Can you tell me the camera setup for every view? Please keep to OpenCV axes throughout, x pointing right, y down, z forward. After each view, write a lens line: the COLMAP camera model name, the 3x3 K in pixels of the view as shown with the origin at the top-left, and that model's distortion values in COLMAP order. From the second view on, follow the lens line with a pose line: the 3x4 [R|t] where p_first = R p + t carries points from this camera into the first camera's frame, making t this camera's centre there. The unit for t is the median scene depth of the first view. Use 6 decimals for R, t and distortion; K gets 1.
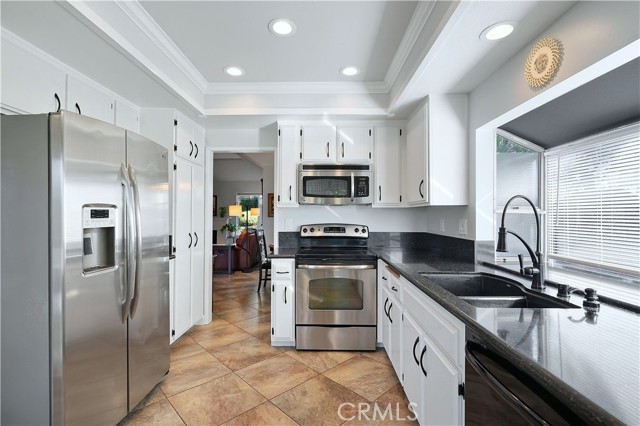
lens RADIAL K [[298.6, 0, 318.1], [0, 298.6, 214.5], [0, 0, 1]] dist [0.000270, -0.000043]
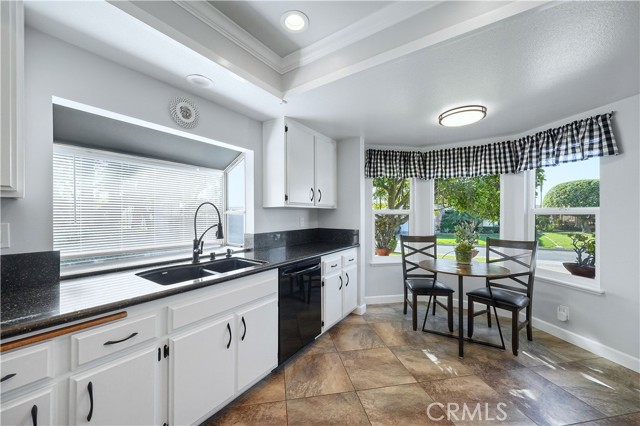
lens RADIAL K [[242.4, 0, 320.0], [0, 242.4, 213.0], [0, 0, 1]] dist [-0.012792, 0.000174]
pose [[-0.834368, 0.002191, 0.551203, -0.263233], [-0.003002, 0.999959, -0.008518, -0.000494], [-0.551199, -0.008762, -0.834328, 0.921303]]
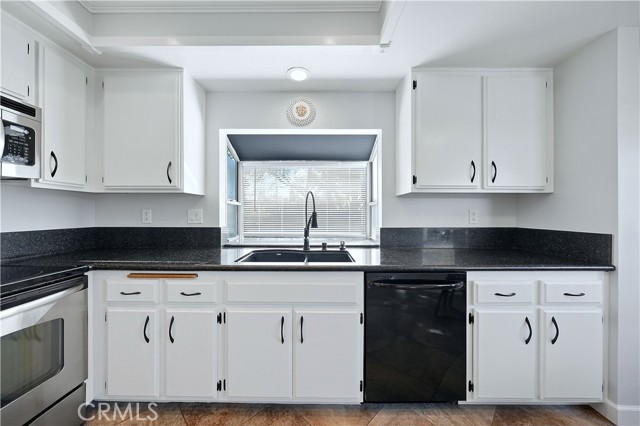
lens RADIAL K [[225.6, 0, 320.3], [0, 225.6, 213.5], [0, 0, 1]] dist [-0.000226, 0.000069]
pose [[-0.007355, 0.000163, 0.999973, -0.266125], [-0.006143, 0.999981, -0.000208, 0.026192], [-0.999954, -0.006145, -0.007354, 0.512792]]
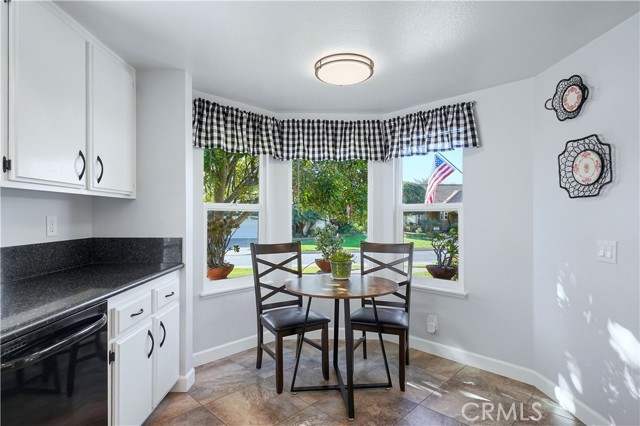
lens RADIAL K [[336.0, 0, 318.0], [0, 336.0, 212.3], [0, 0, 1]] dist [-0.001023, -0.001057]
pose [[-0.999628, 0.001136, -0.027241, -0.120911], [0.001469, 0.999924, -0.012225, 0.012822], [0.027225, -0.012260, -0.999554, 0.759609]]
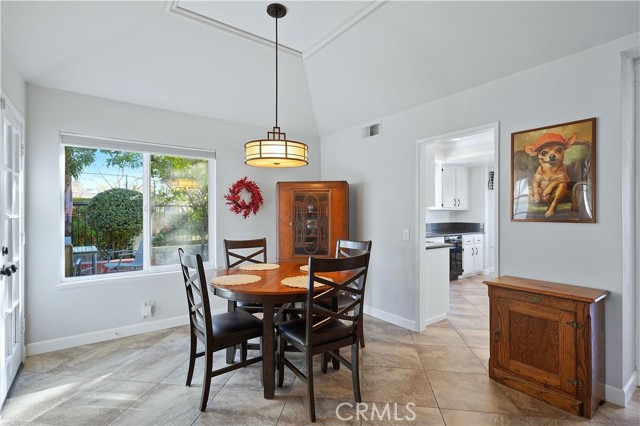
lens RADIAL K [[298.6, 0, 318.1], [0, 298.6, 214.5], [0, 0, 1]] dist [0.000270, -0.000043]
pose [[-0.594100, 0.000514, 0.804391, -0.854309], [-0.004277, 0.999984, -0.003798, 0.015796], [-0.804380, -0.005696, -0.594088, 2.214320]]
